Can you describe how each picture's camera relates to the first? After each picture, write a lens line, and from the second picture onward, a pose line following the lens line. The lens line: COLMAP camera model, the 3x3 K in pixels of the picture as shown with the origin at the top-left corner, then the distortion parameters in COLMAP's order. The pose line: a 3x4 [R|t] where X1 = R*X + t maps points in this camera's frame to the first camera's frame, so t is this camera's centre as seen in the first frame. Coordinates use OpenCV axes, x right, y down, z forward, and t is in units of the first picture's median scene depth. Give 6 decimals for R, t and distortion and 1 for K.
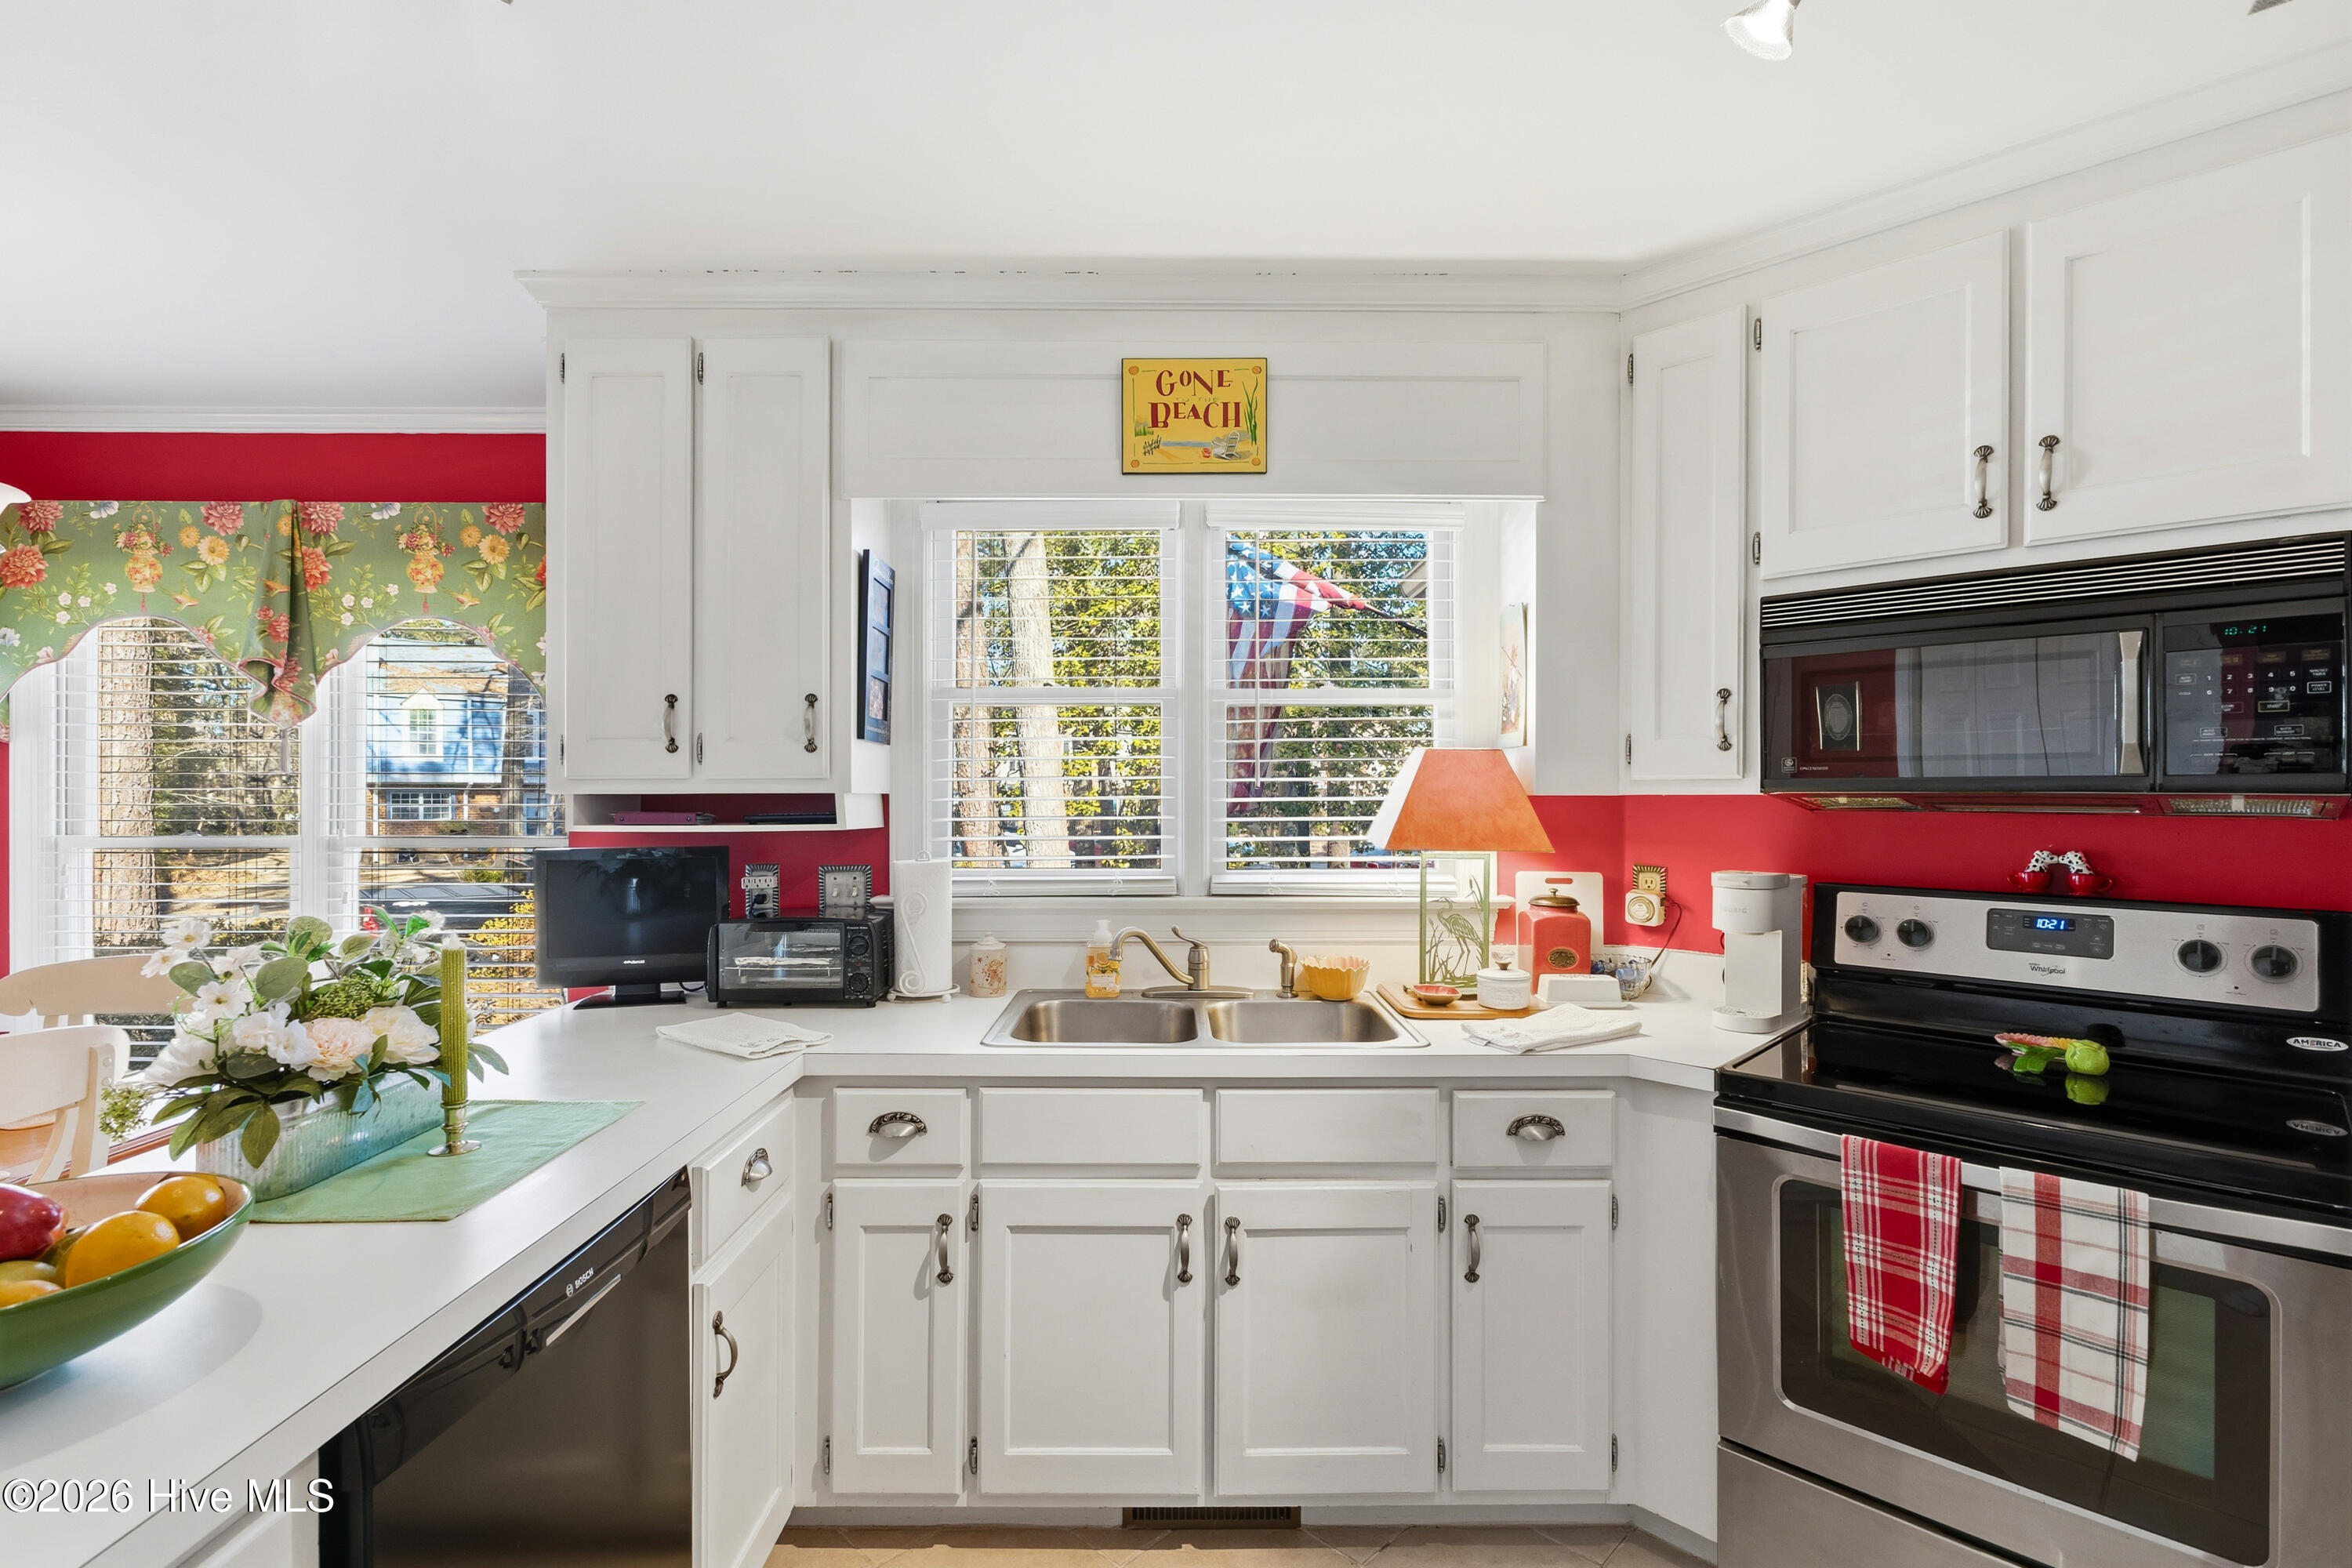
lens RADIAL K [[1078.2, 0, 1178.6], [0, 1078.2, 786.9], [0, 0, 1]] dist [0.001156, -0.001591]
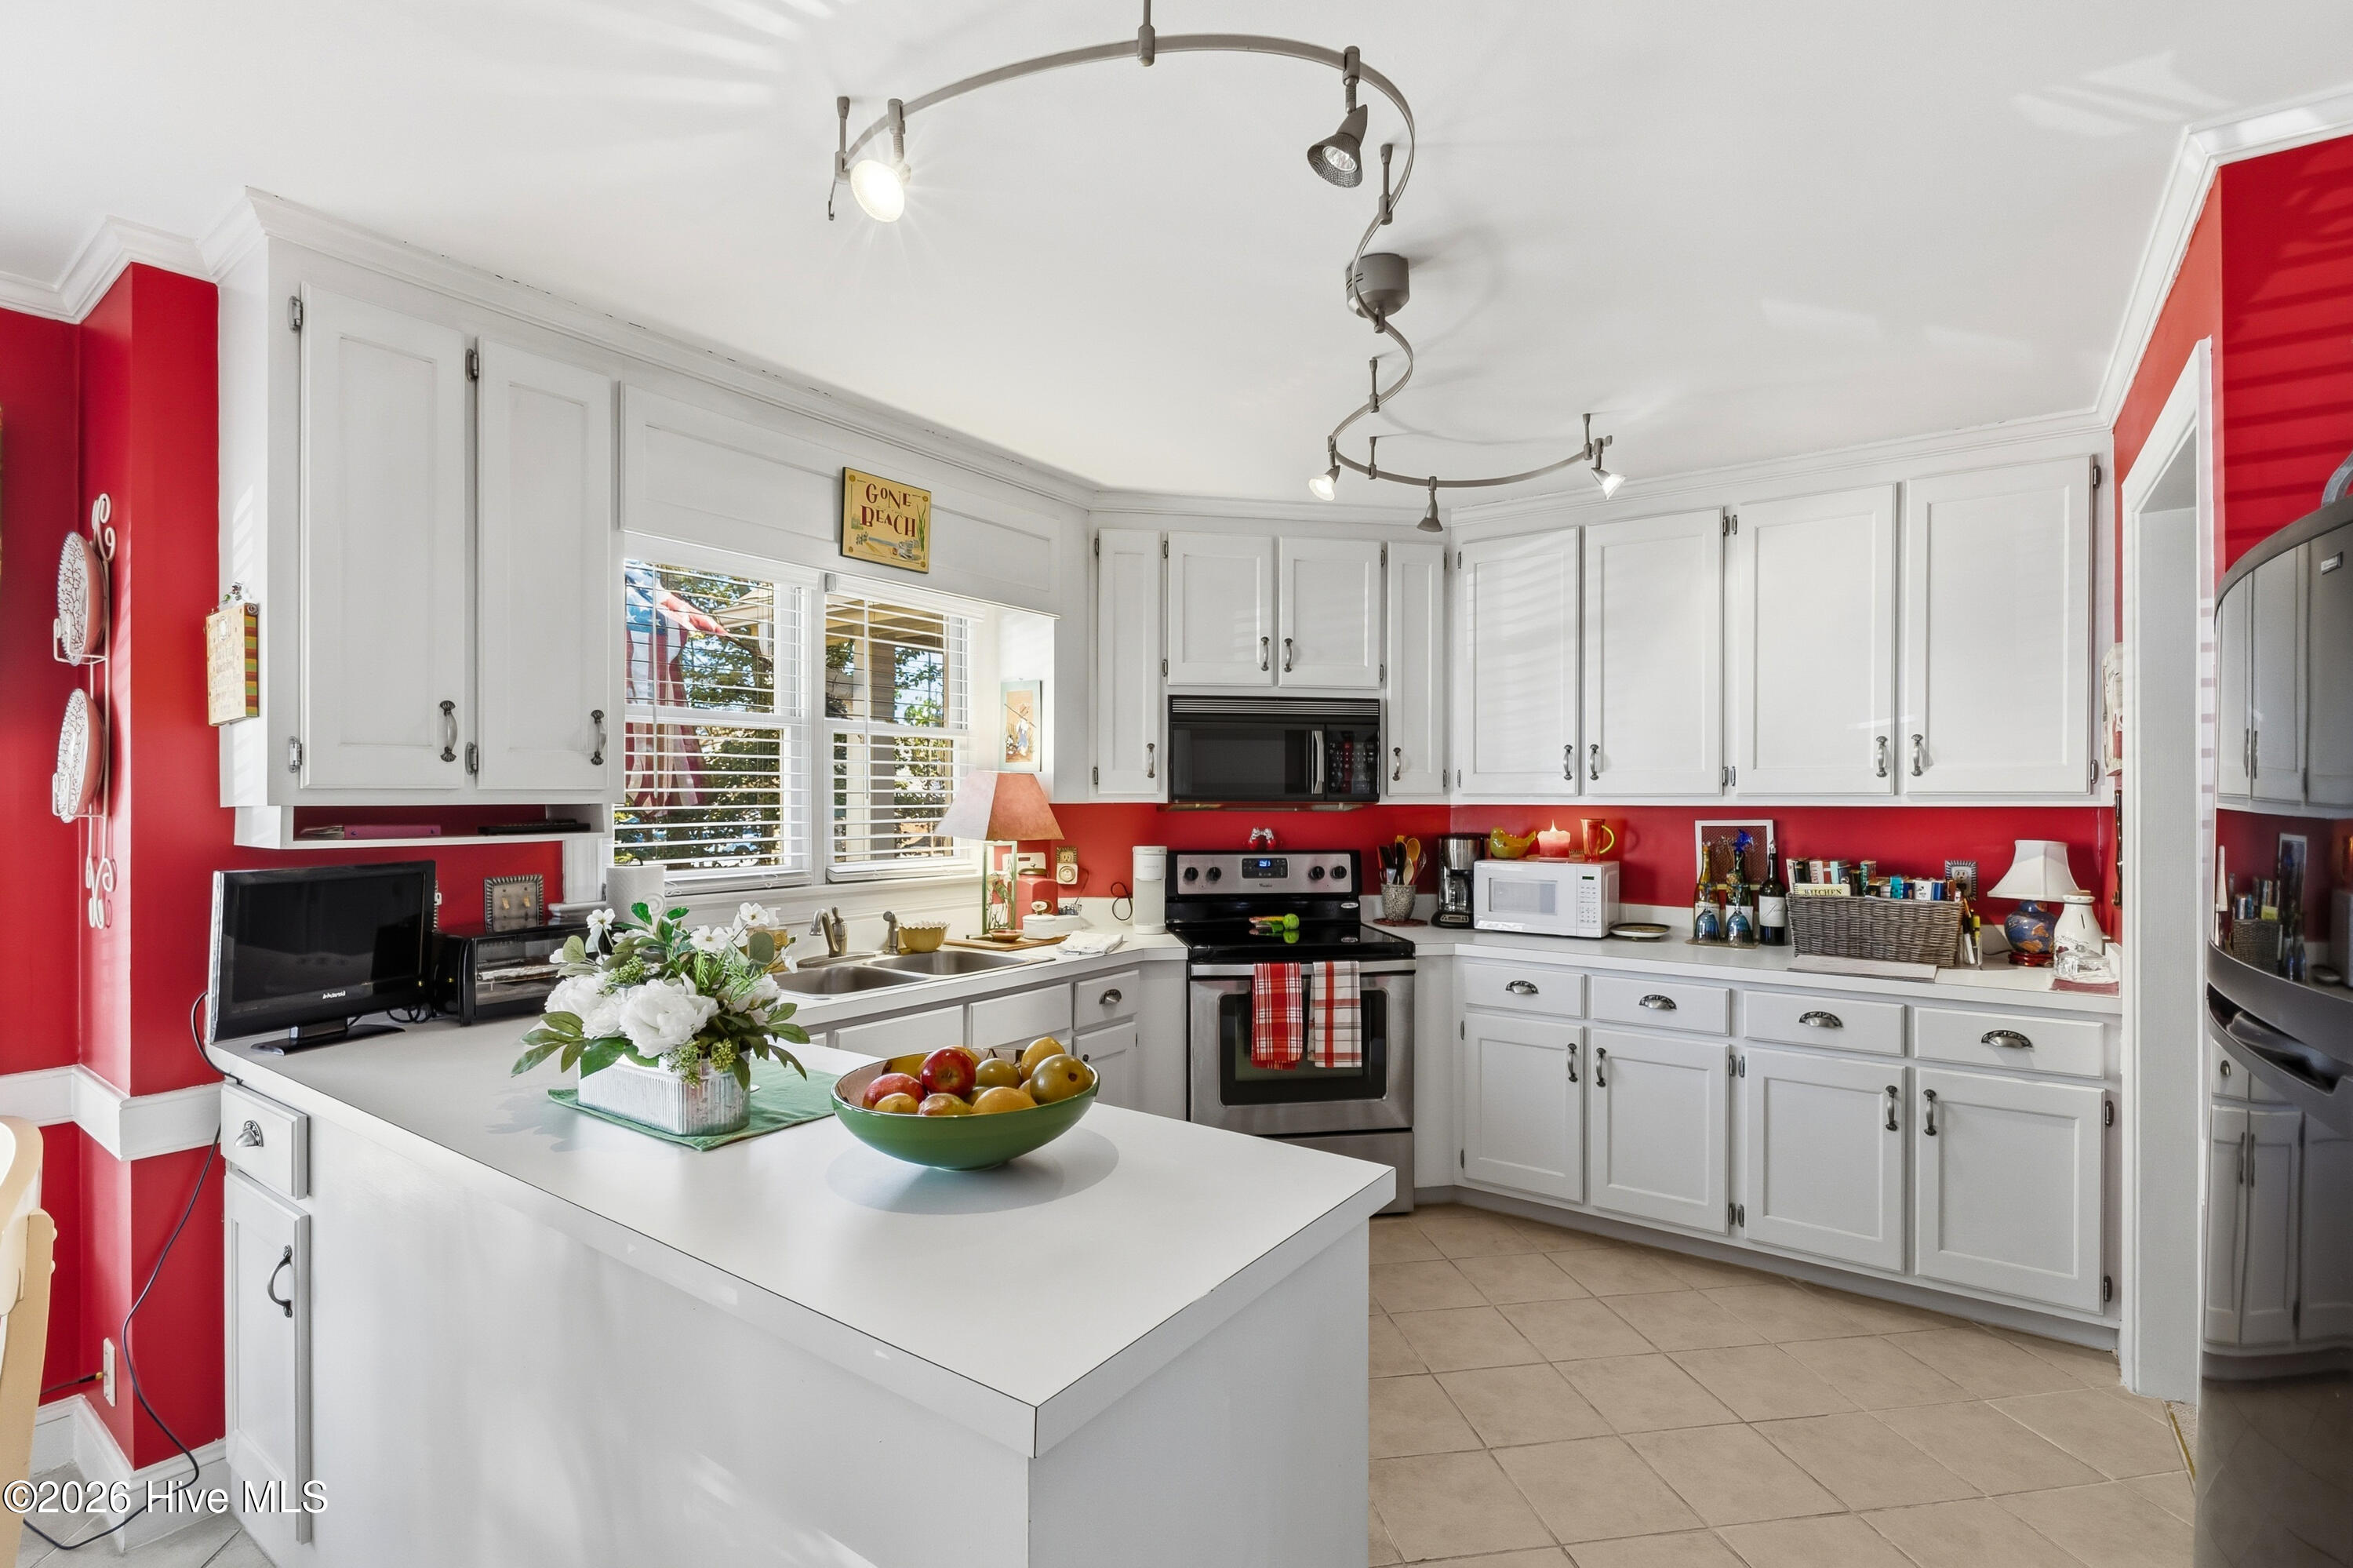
lens RADIAL K [[1078.7, 0, 1177.3], [0, 1078.7, 797.9], [0, 0, 1]] dist [0.001156, -0.001591]
pose [[0.589801, 0.000861, 0.807548, -0.860364], [-0.002679, 0.999996, 0.000891, -0.002072], [-0.807544, -0.002688, 0.589801, -0.086290]]
